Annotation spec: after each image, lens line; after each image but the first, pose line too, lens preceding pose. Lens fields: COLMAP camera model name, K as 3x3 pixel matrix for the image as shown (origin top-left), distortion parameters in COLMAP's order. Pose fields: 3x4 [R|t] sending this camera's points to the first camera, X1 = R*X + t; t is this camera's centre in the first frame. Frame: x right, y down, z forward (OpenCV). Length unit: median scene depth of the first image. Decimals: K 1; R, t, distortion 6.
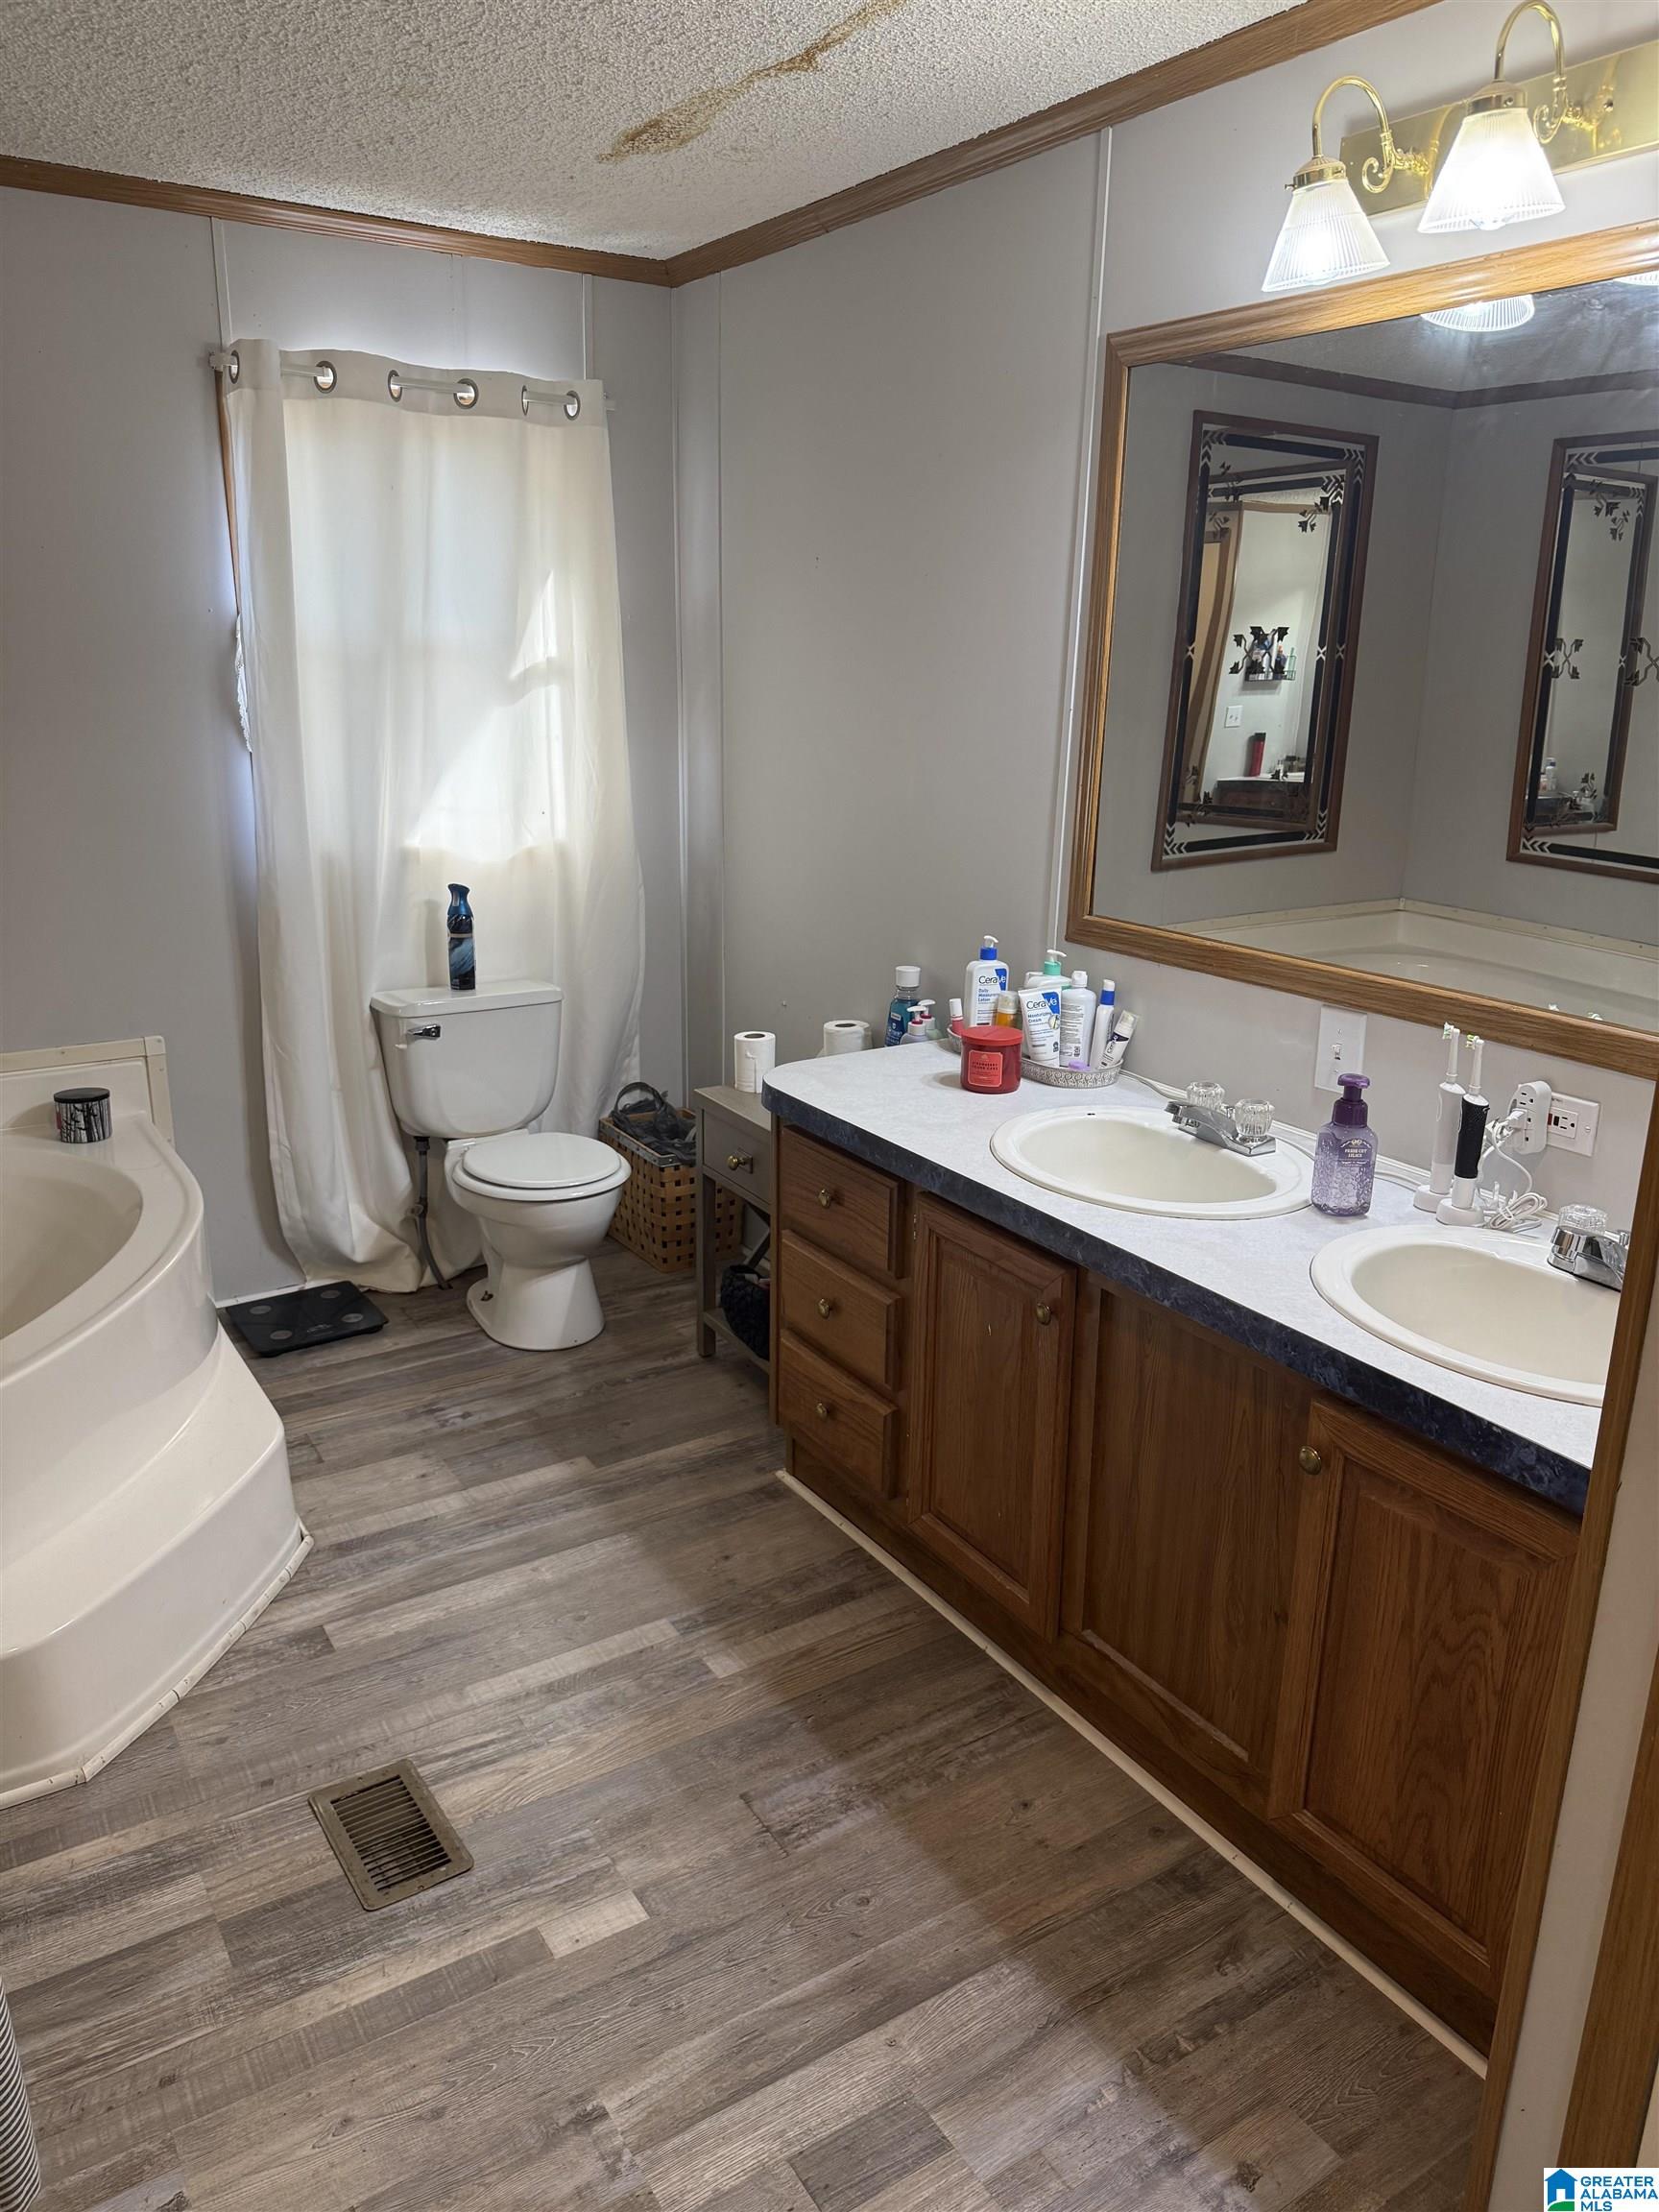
lens RADIAL K [[1572.5, 0, 835.7], [0, 1572.5, 1120.9], [0, 0, 1]] dist [0.037543, -0.041938]
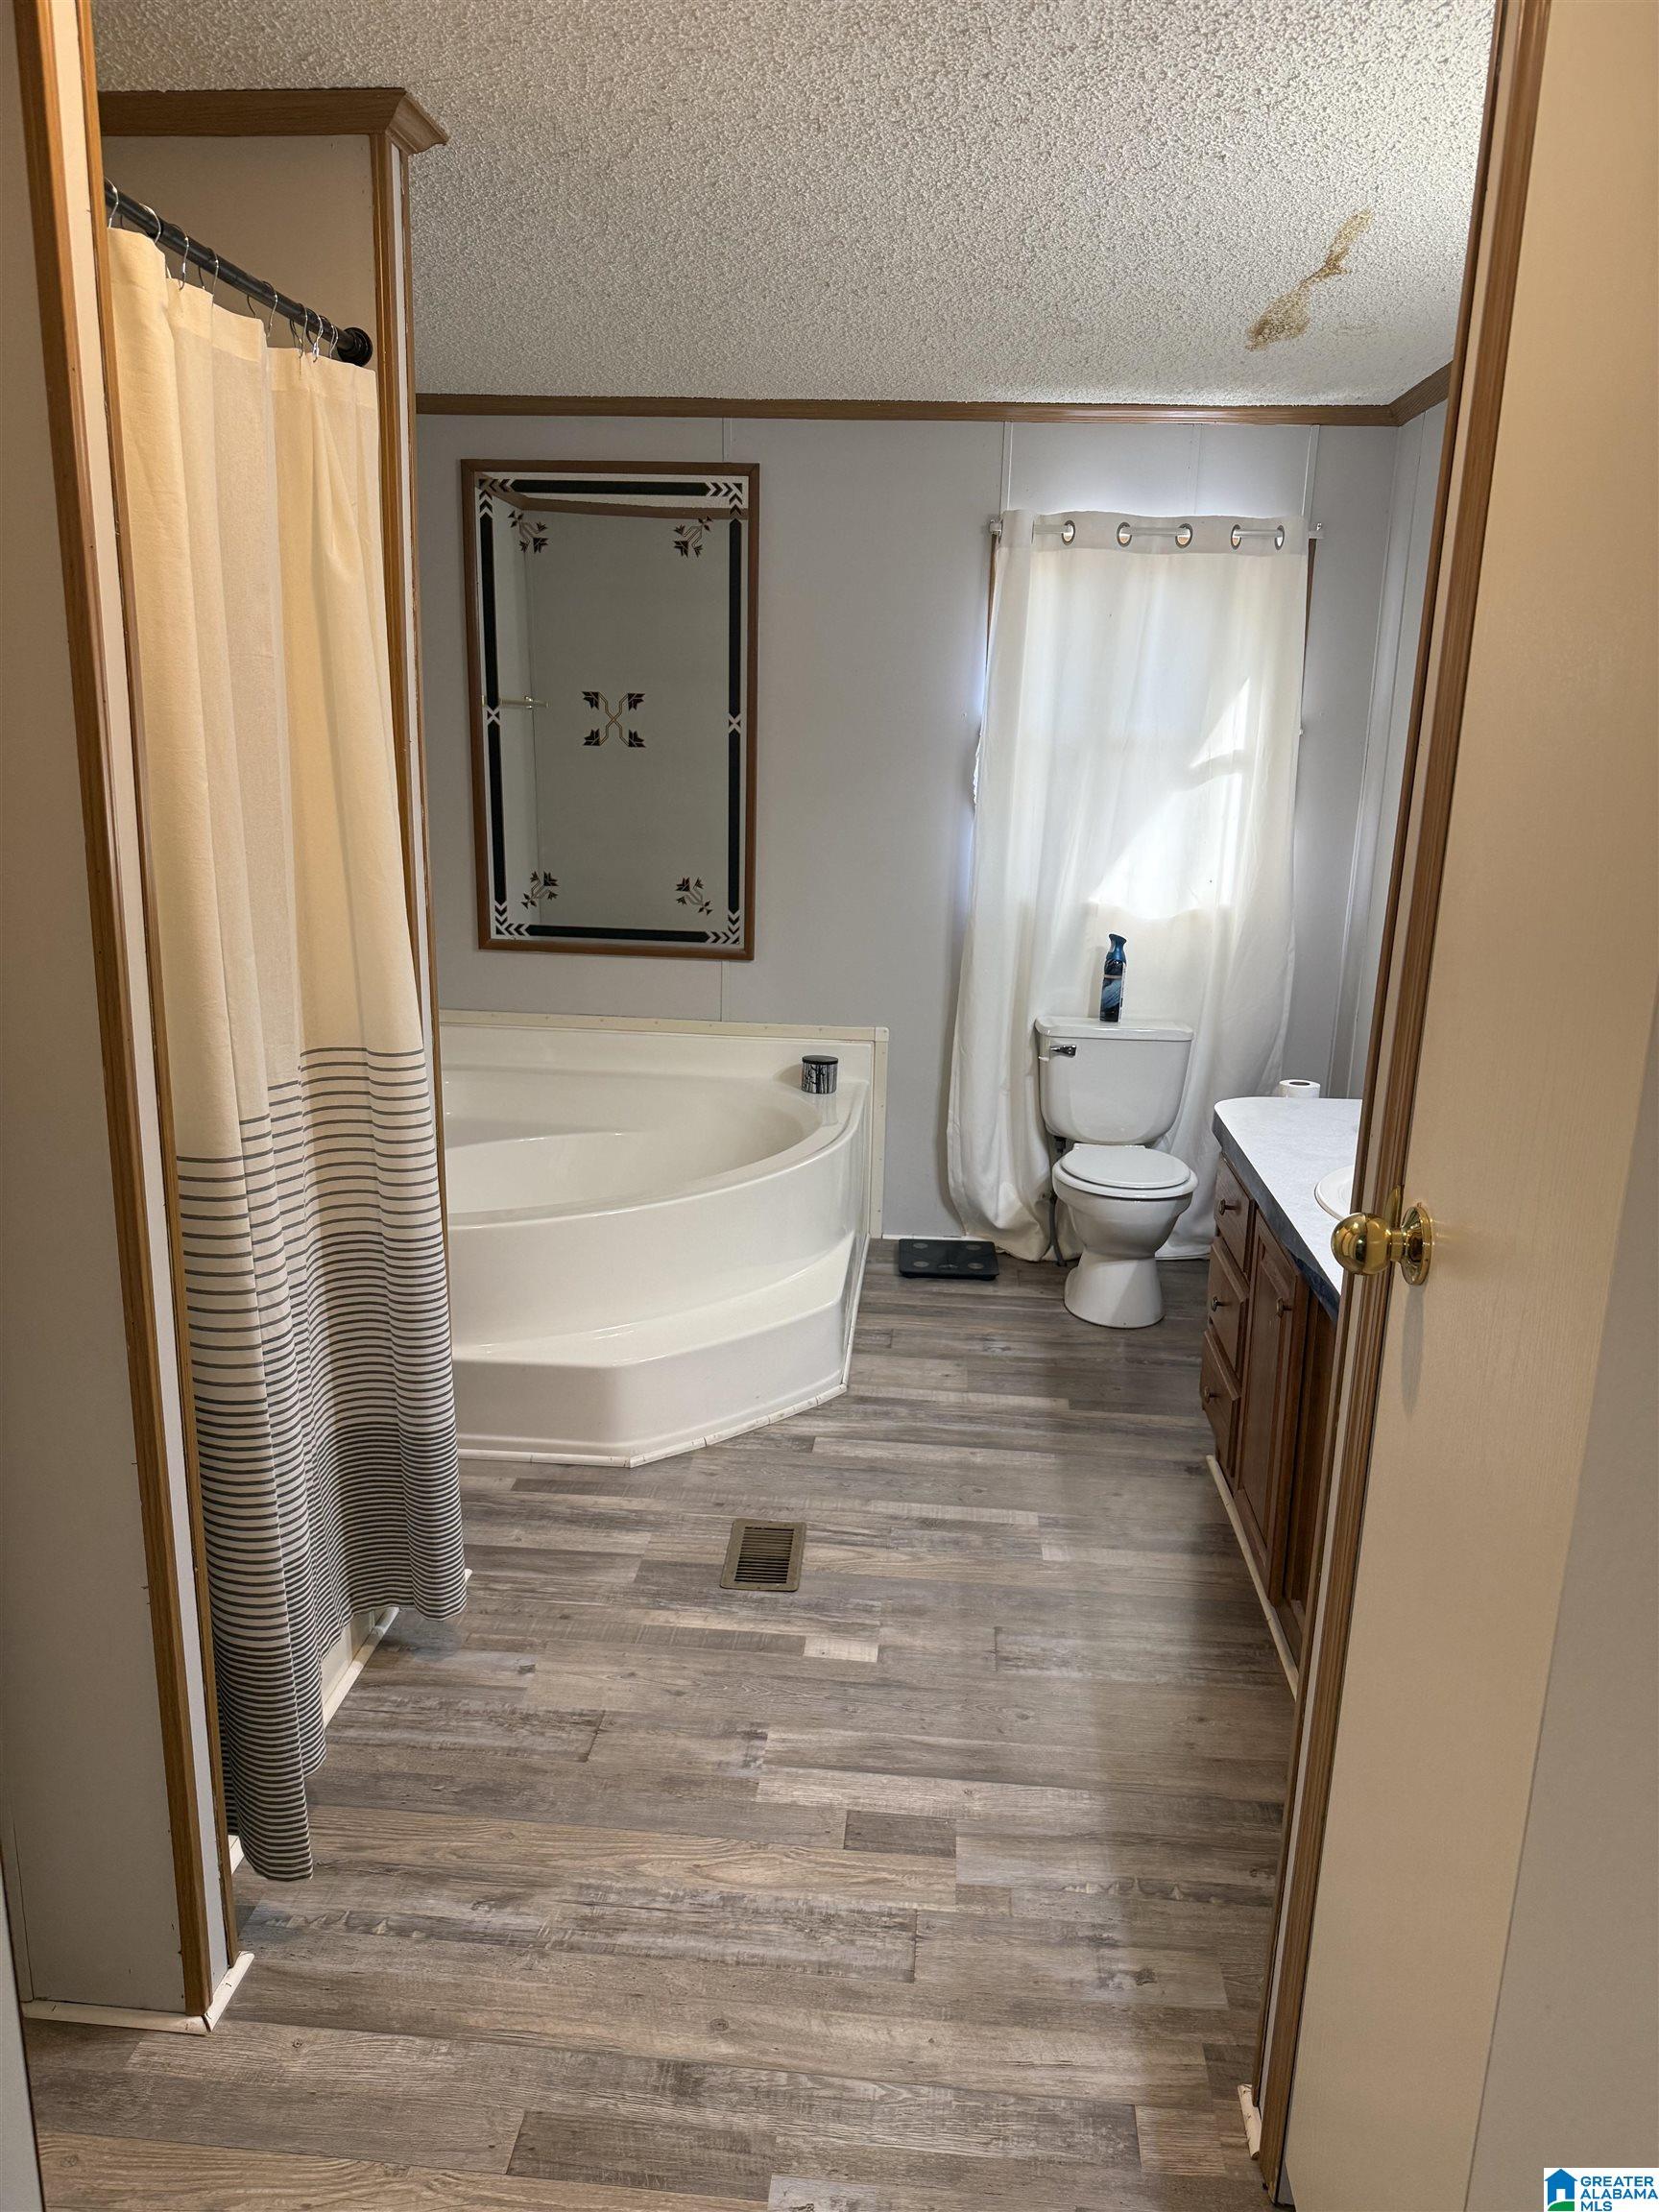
lens RADIAL K [[1553.7, 0, 822.3], [0, 1553.7, 1118.1], [0, 0, 1]] dist [0.177567, -0.317118]
pose [[0.791627, 0.151997, -0.591797, 0.380964], [-0.187510, 0.982262, 0.001459, 0.035710], [0.581521, 0.109813, 0.806086, -0.110048]]
